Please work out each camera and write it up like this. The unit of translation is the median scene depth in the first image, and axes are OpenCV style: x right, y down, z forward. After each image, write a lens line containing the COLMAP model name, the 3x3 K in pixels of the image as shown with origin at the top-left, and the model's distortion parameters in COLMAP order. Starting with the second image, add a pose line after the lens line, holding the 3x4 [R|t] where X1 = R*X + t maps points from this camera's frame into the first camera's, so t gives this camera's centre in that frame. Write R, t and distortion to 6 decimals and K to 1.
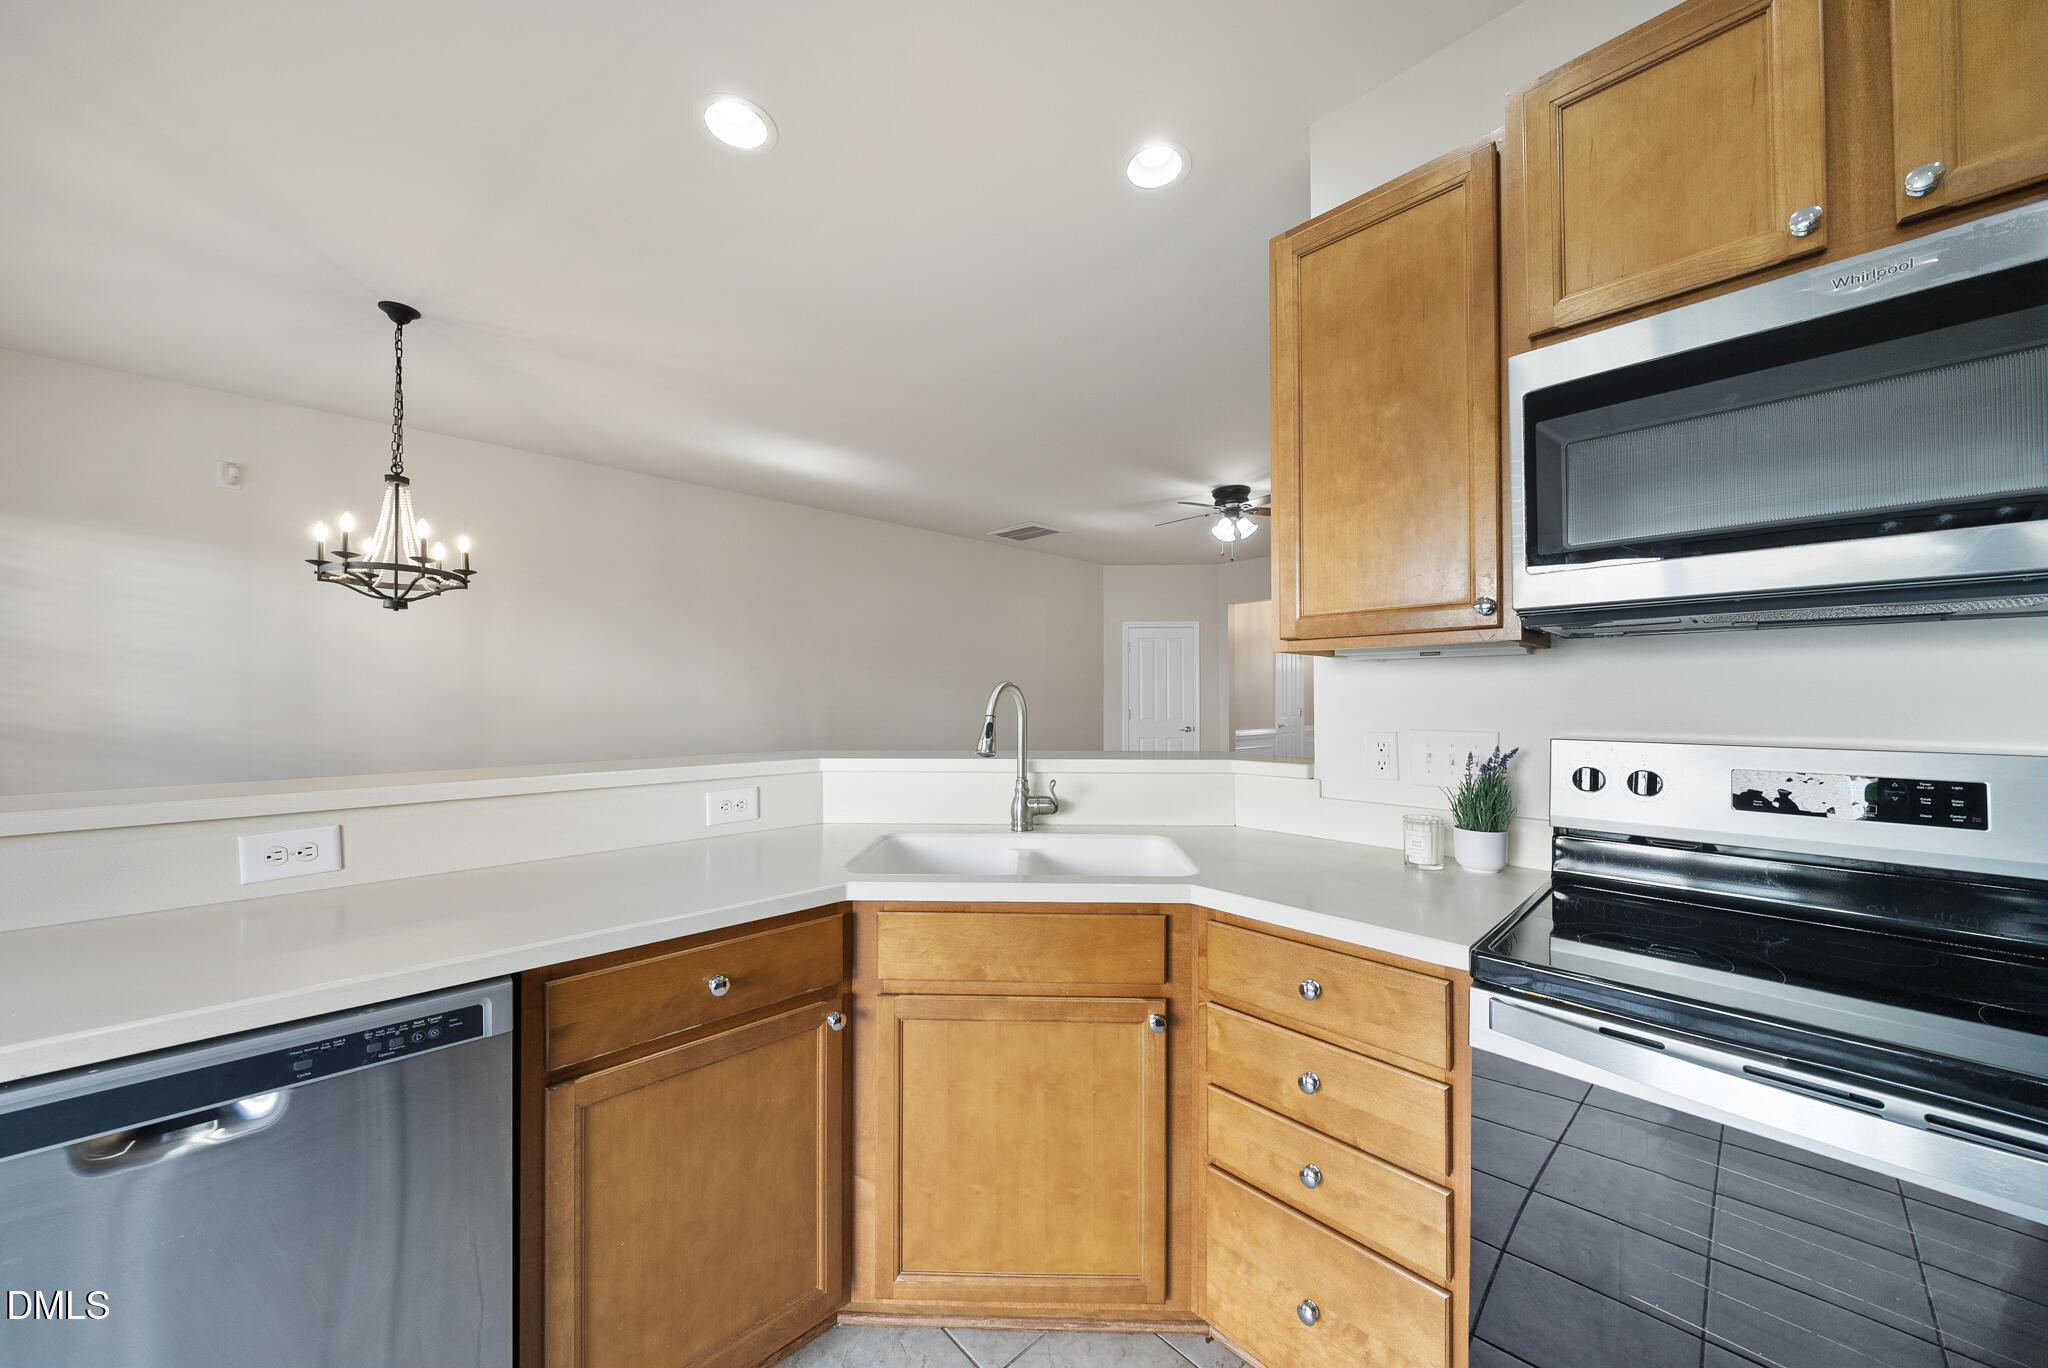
lens RADIAL K [[706.9, 0, 1019.0], [0, 706.9, 684.5], [0, 0, 1]] dist [-0.002471, -0.000074]
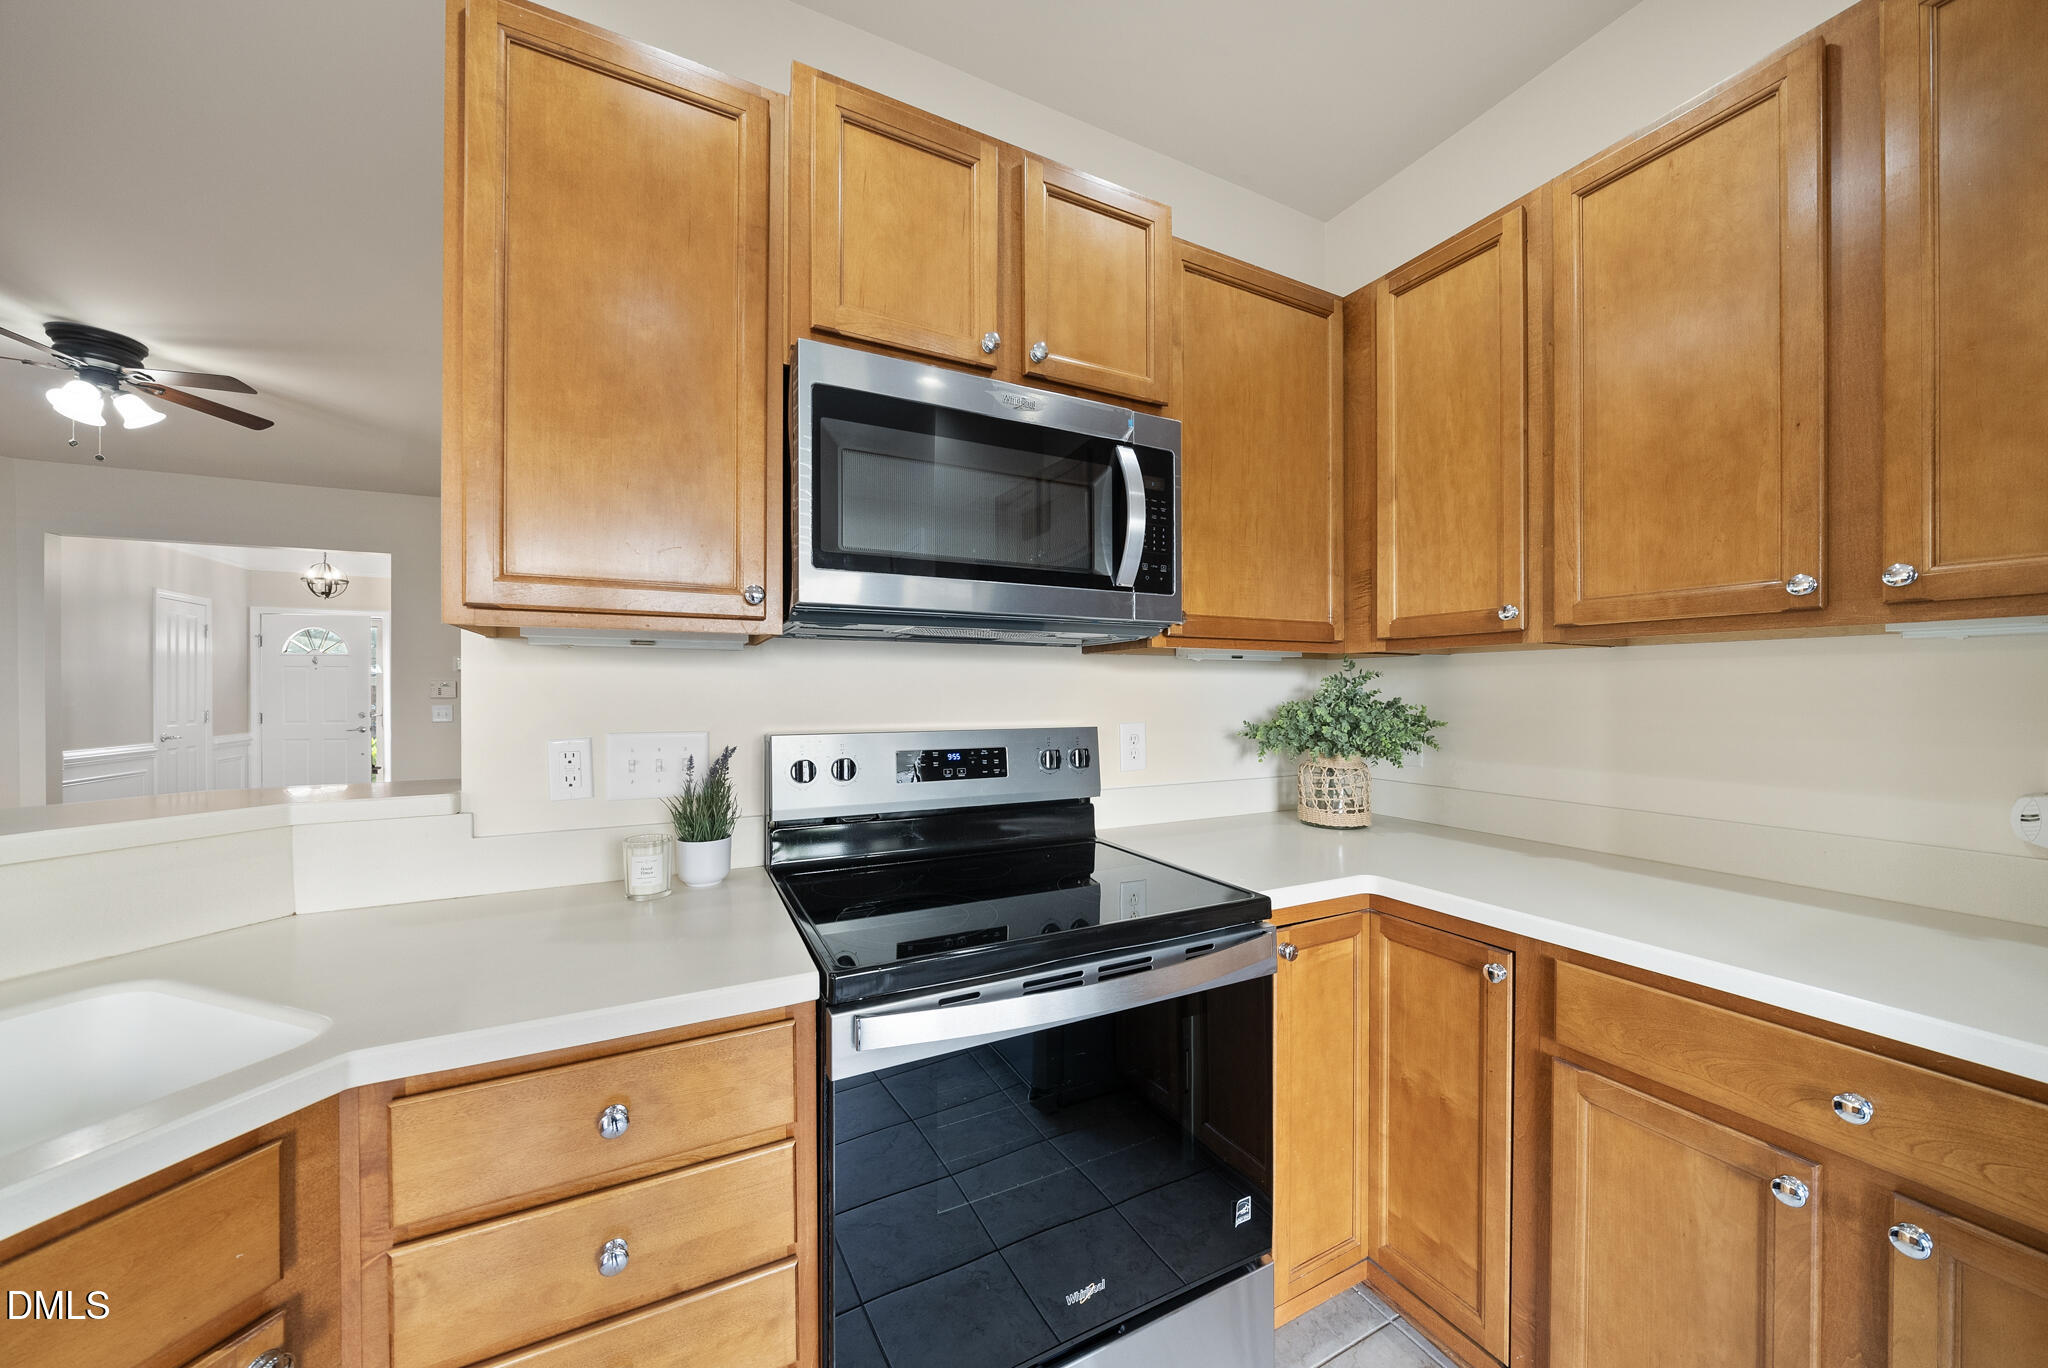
lens RADIAL K [[704.0, 0, 1022.6], [0, 704.0, 691.5], [0, 0, 1]] dist [-0.005234, 0.000043]
pose [[0.285259, 0.002386, 0.958447, -0.112440], [-0.016398, 0.999863, 0.002392, 0.006510], [-0.958310, -0.016399, 0.285259, 0.377717]]
